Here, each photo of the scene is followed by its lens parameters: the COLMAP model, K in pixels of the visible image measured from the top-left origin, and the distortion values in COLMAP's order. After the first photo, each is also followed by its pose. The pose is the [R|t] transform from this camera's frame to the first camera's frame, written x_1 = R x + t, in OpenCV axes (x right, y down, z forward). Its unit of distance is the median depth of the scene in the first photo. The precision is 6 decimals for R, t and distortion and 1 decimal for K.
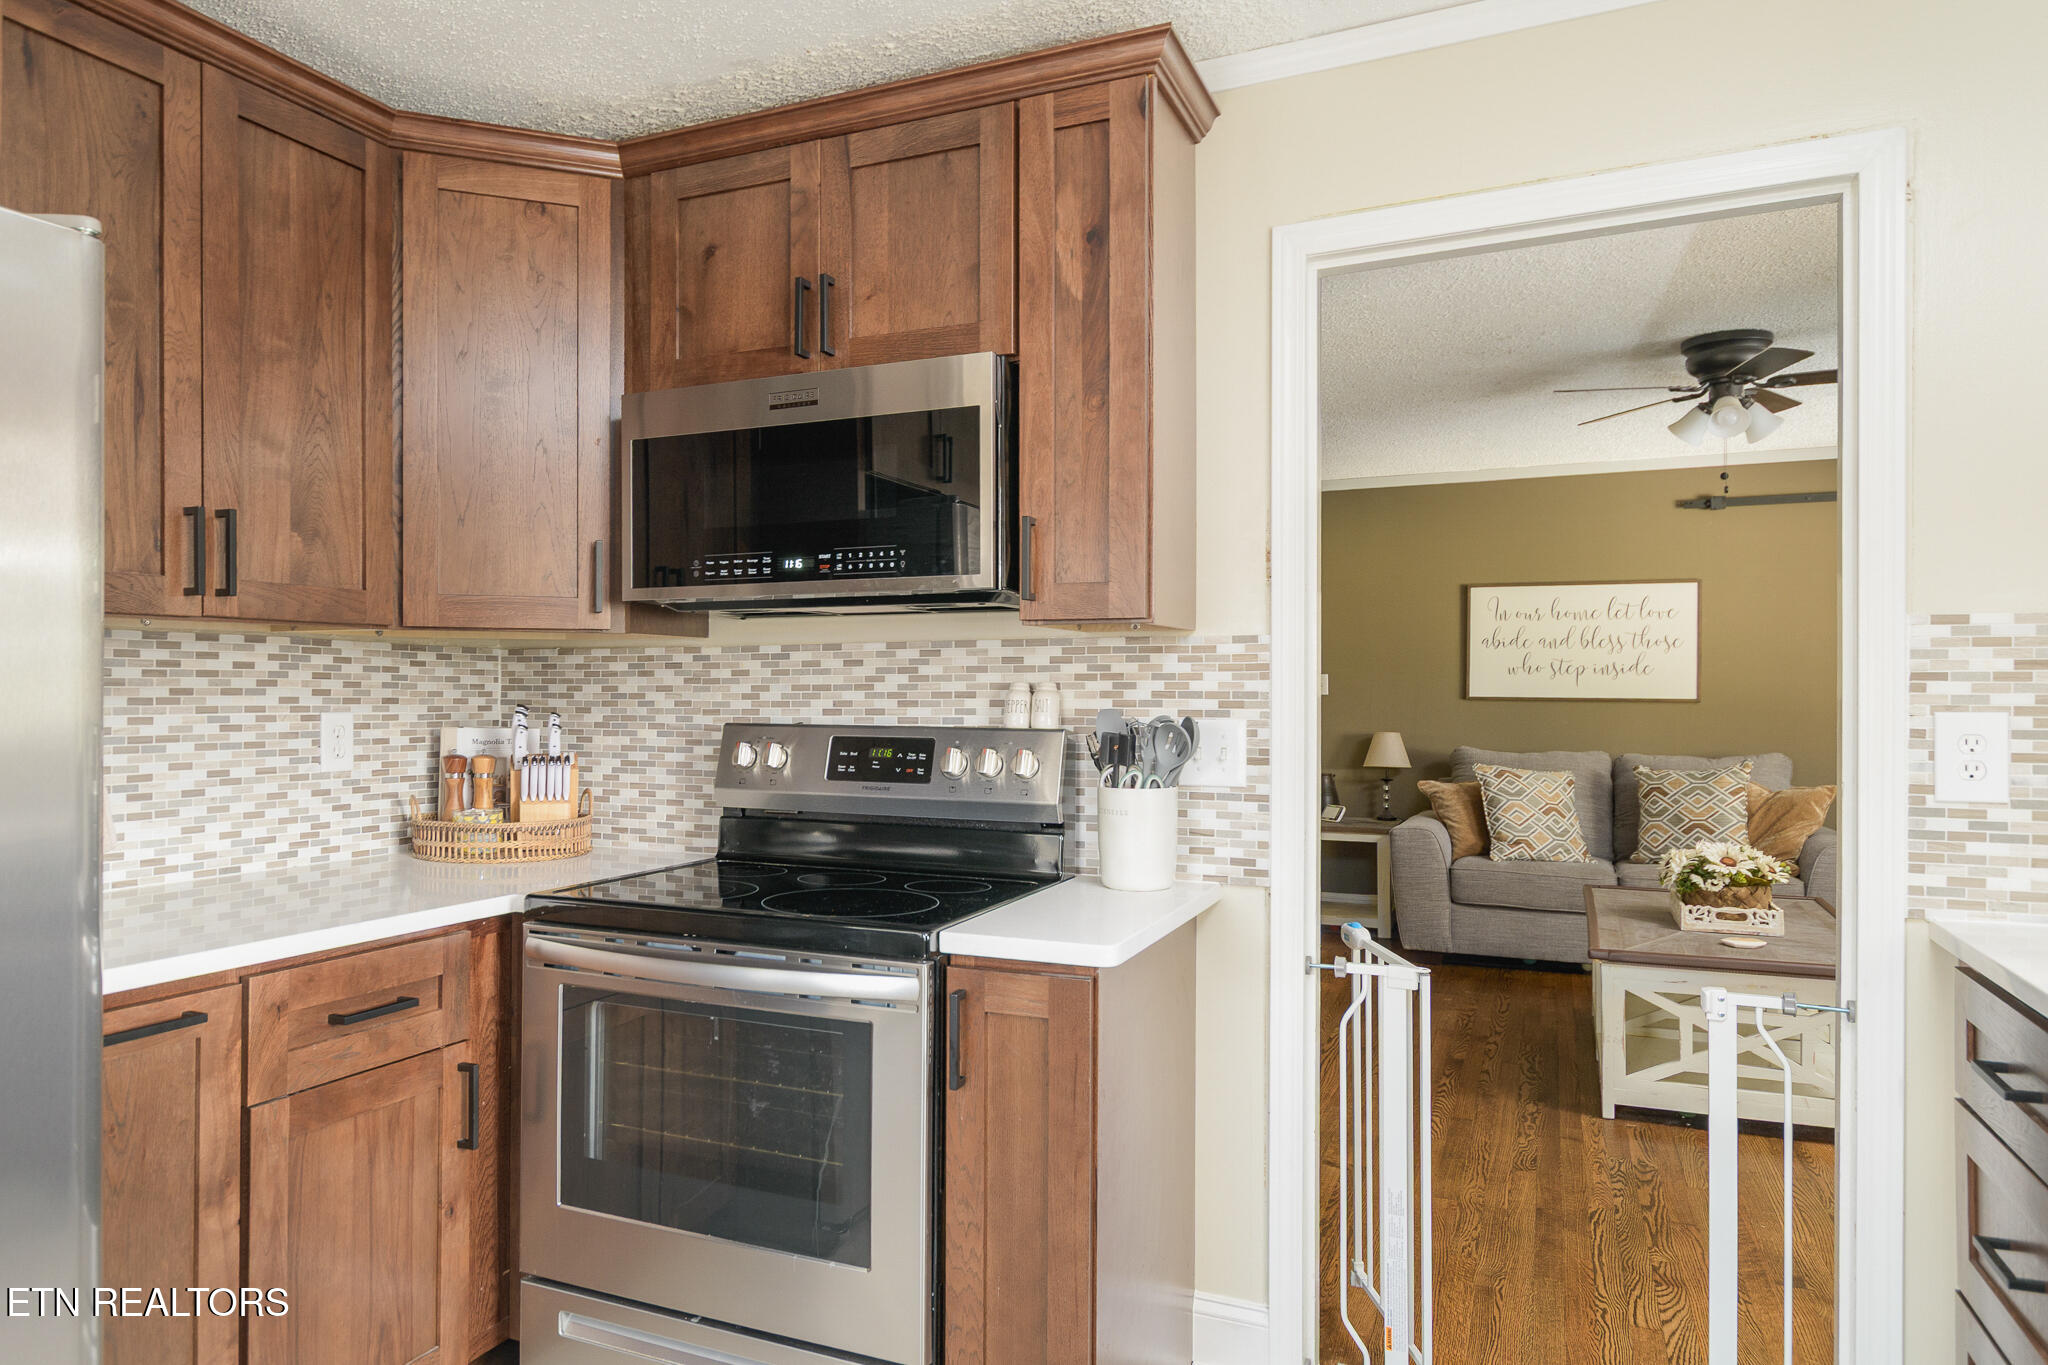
lens RADIAL K [[1252.6, 0, 1025.2], [0, 1252.6, 689.0], [0, 0, 1]] dist [0.000101, -0.000309]
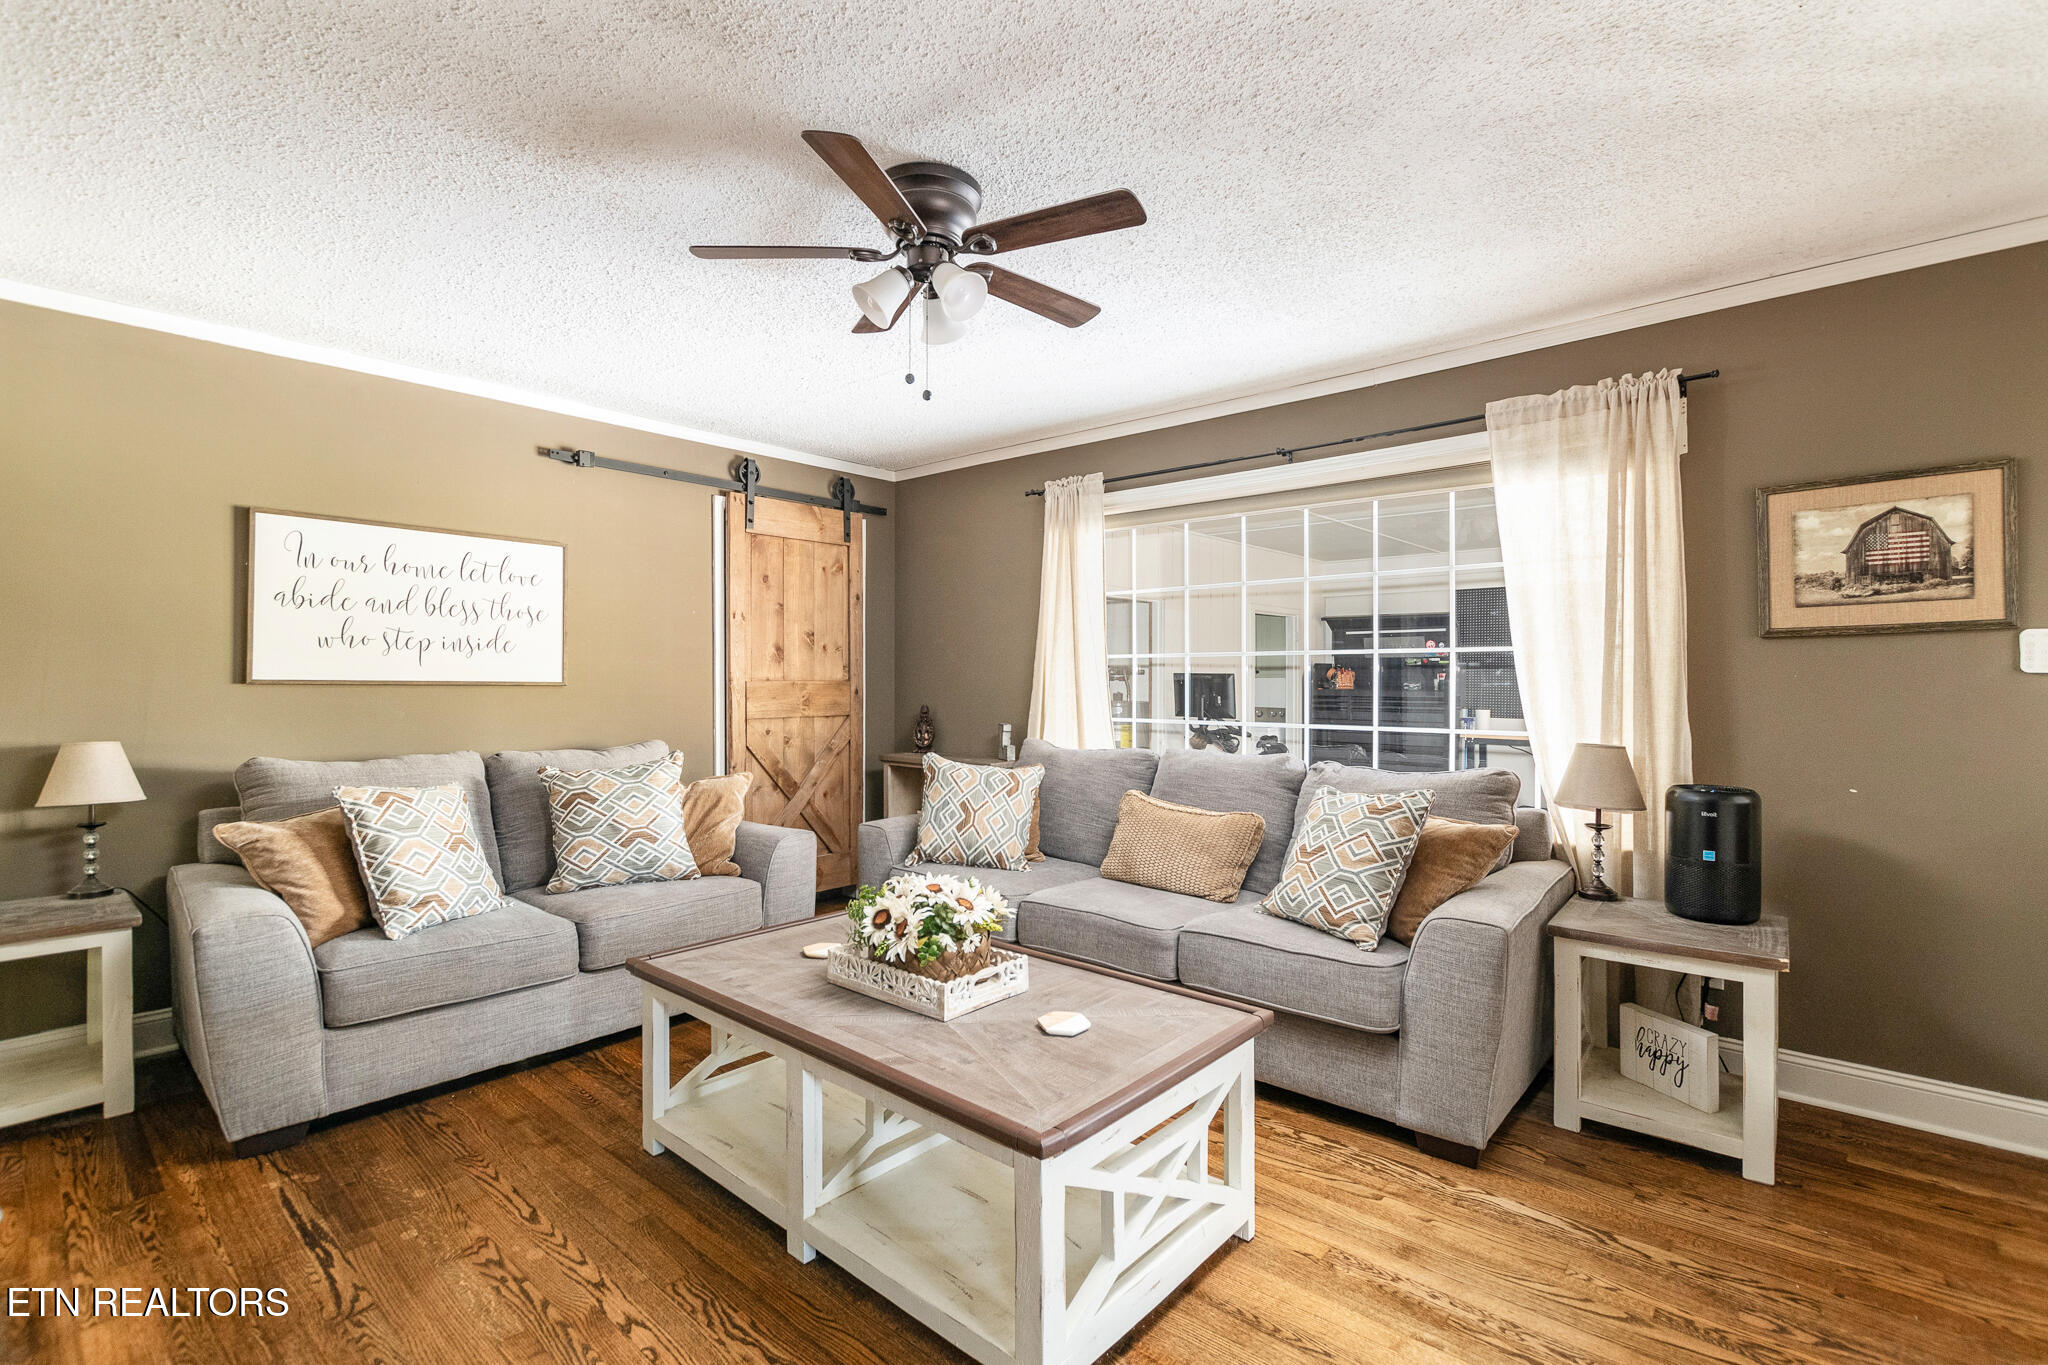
lens RADIAL K [[962.8, 0, 1034.2], [0, 962.8, 688.5], [0, 0, 1]] dist [0.004152, -0.001695]
pose [[0.364000, -0.008541, 0.931360, 0.037073], [-0.001881, 0.999949, 0.009905, 0.005201], [-0.931397, -0.005358, 0.363966, 0.460328]]
